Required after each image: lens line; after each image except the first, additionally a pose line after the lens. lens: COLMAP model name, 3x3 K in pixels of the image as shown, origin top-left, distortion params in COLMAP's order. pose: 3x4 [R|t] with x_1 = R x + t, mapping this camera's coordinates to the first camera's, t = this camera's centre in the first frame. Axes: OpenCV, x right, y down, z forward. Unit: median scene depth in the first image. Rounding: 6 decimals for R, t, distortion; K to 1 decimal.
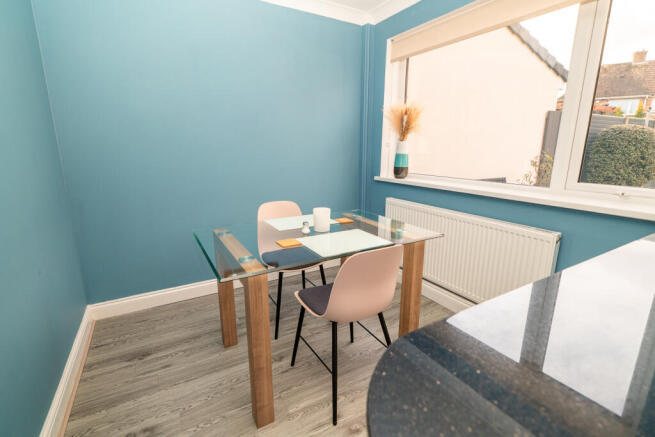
lens RADIAL K [[302.5, 0, 326.0], [0, 302.5, 216.9], [0, 0, 1]] dist [0.001229, 0.000049]
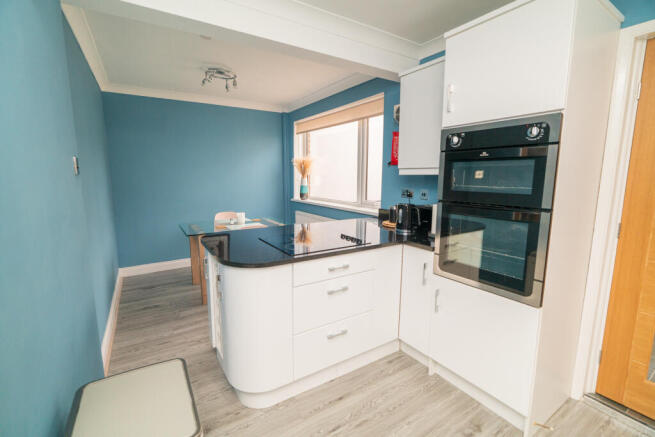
lens RADIAL K [[302.5, 0, 330.5], [0, 302.5, 217.2], [0, 0, 1]] dist [0.001229, 0.000049]
pose [[0.999404, -0.005586, 0.034052, 0.345816], [0.008352, 0.996628, -0.081624, 0.115632], [-0.033481, 0.081860, 0.996081, -0.717755]]
